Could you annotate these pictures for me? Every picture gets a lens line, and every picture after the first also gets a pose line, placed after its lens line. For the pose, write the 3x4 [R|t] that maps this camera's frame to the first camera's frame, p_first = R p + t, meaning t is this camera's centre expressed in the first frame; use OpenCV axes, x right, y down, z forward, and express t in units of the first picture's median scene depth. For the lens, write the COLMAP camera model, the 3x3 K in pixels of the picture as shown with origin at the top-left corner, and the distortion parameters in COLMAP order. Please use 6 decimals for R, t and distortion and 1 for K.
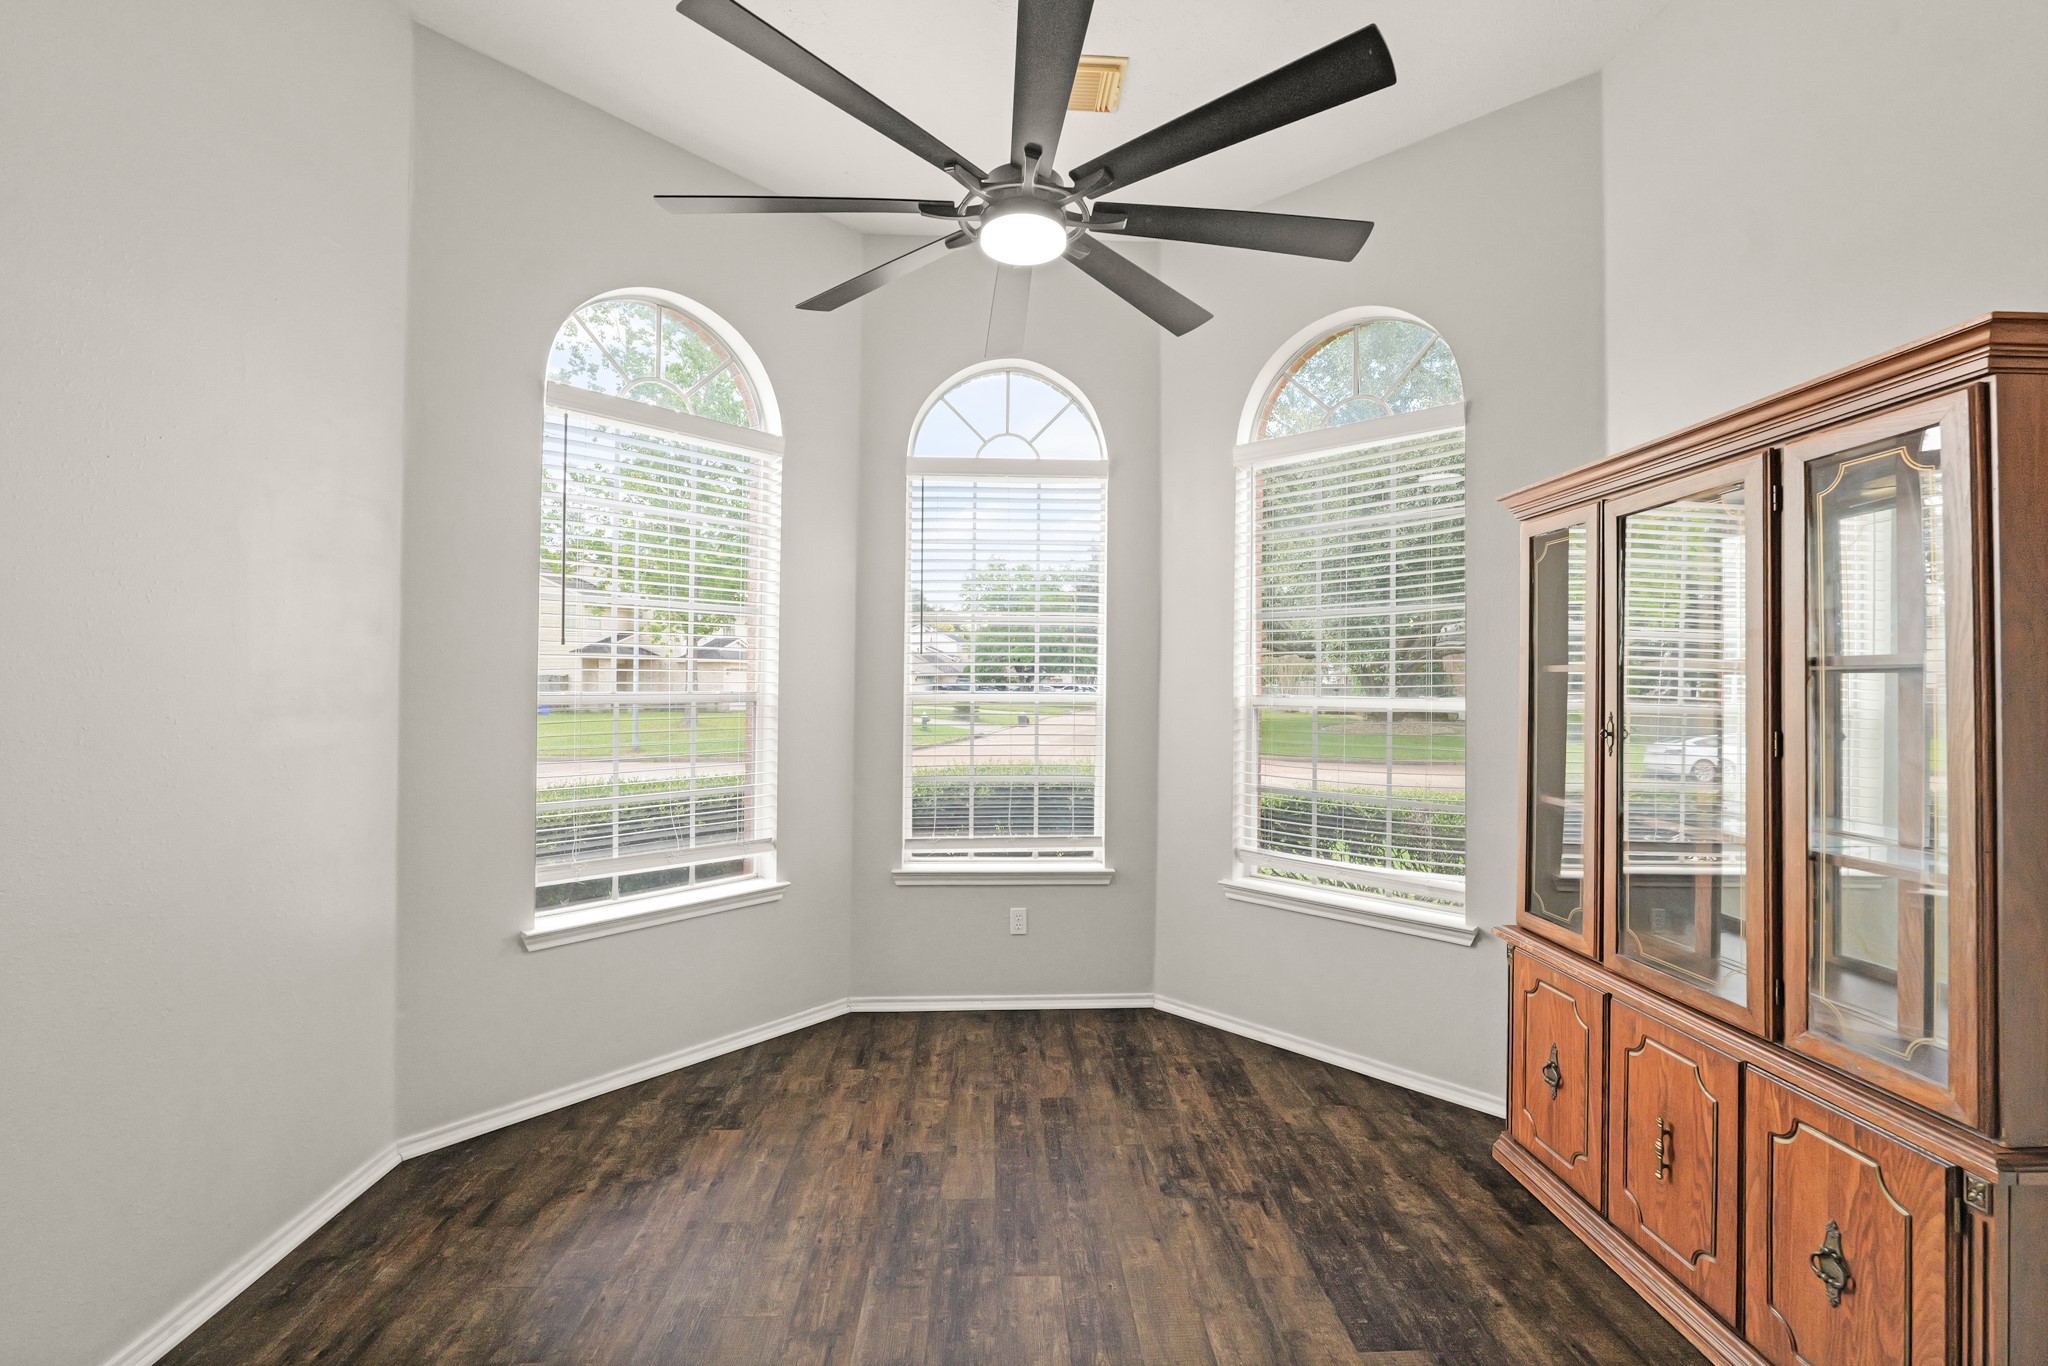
lens RADIAL K [[852.8, 0, 1021.0], [0, 852.8, 673.9], [0, 0, 1]] dist [-0.011785, 0.000259]
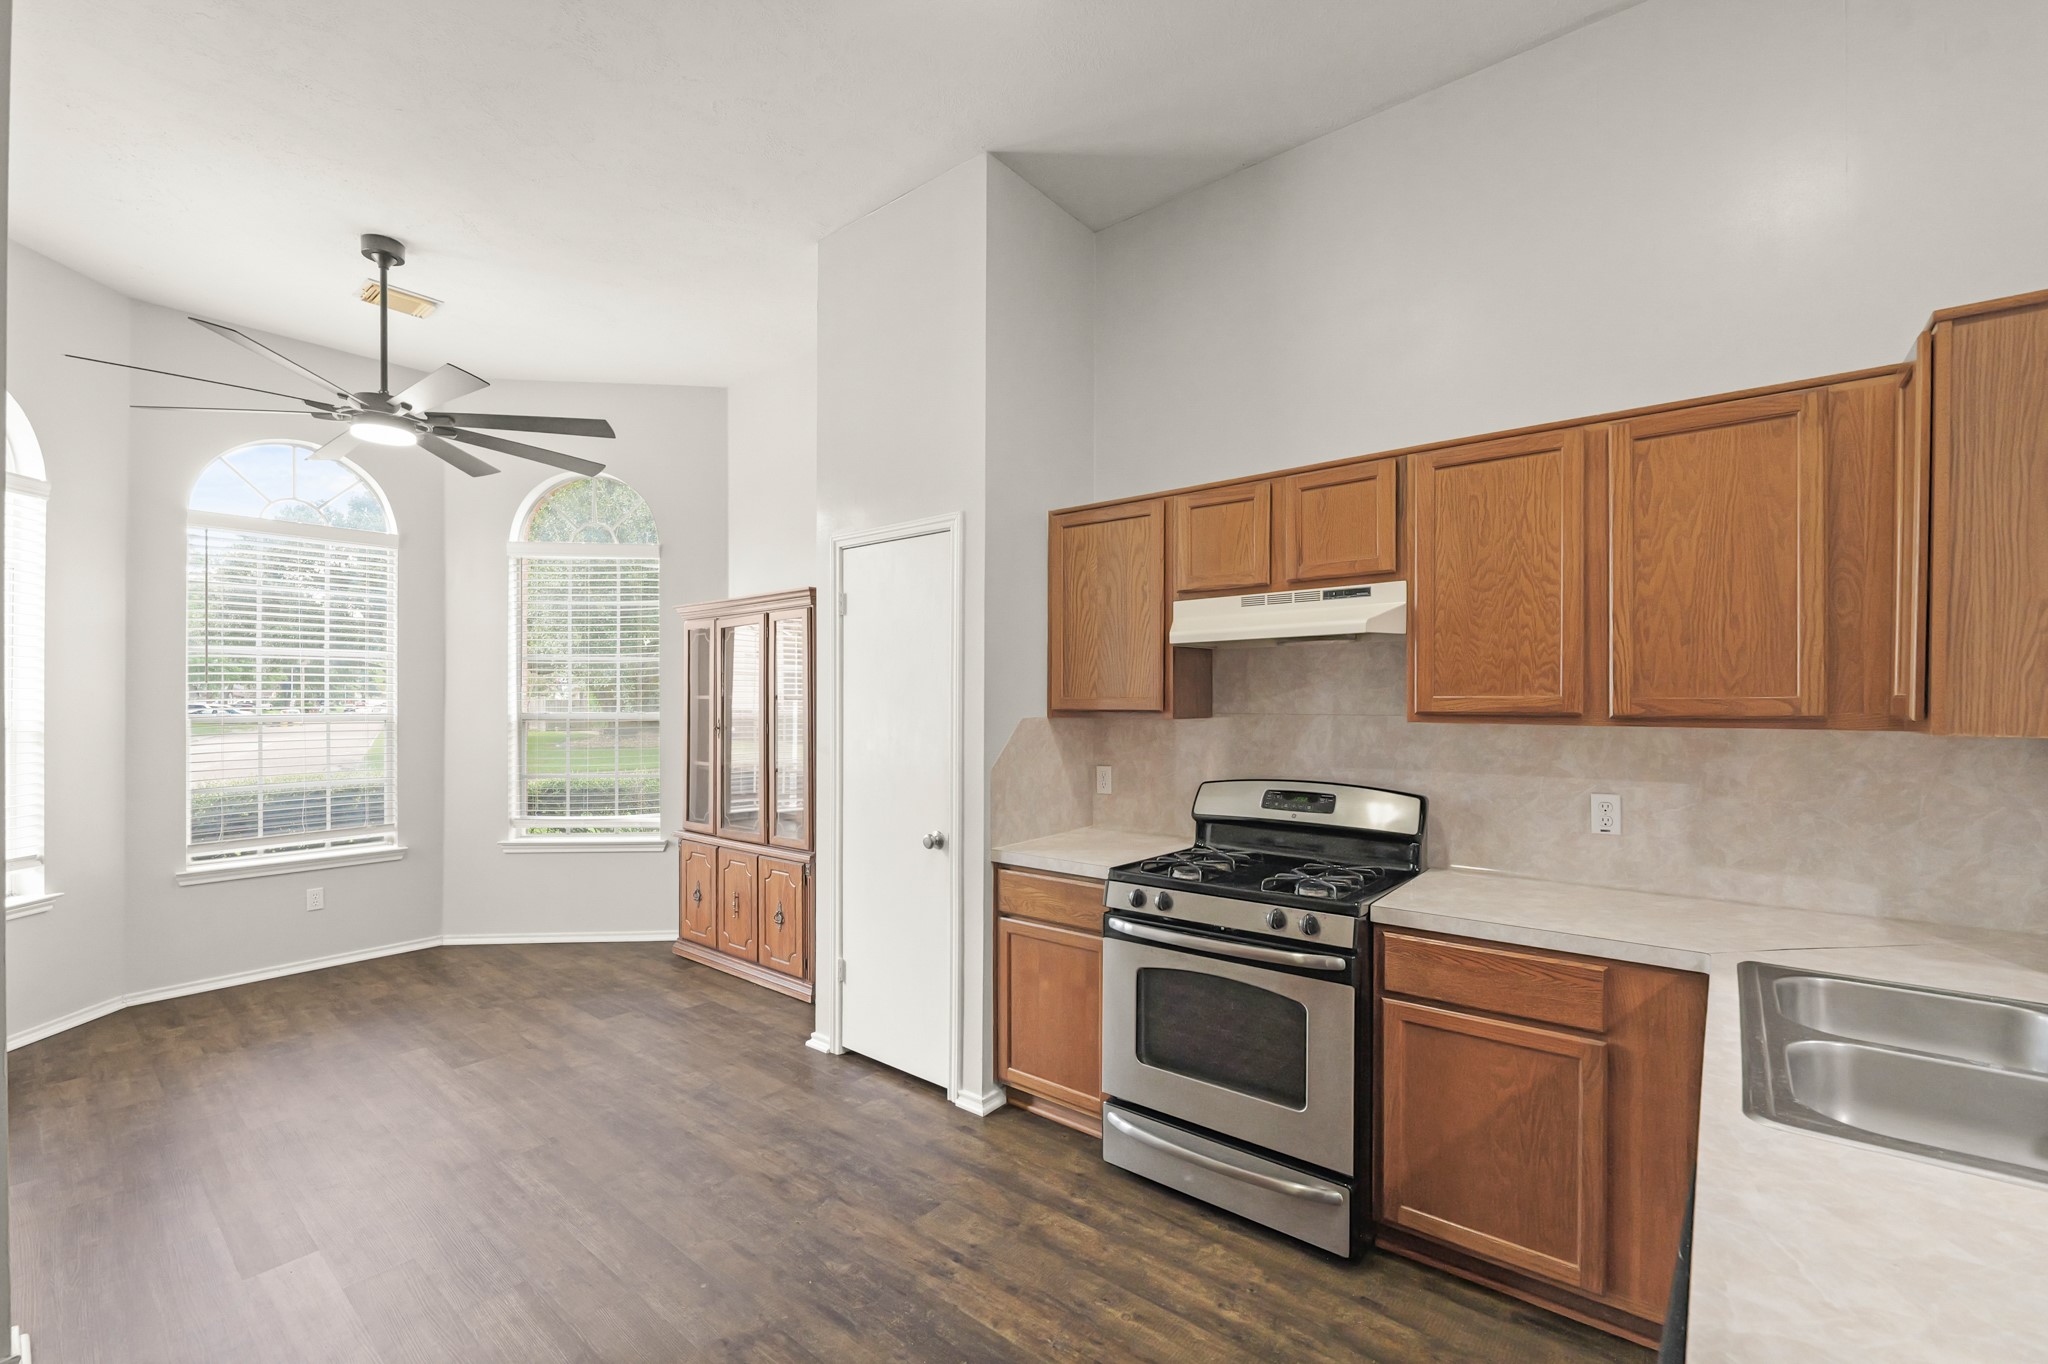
lens RADIAL K [[858.5, 0, 1027.2], [0, 858.5, 702.6], [0, 0, 1]] dist [-0.015692, -0.000314]
pose [[0.661790, -0.008787, 0.749638, -0.305413], [-0.002518, 0.999900, 0.013944, -0.019114], [-0.749685, -0.011116, 0.661702, -0.749757]]
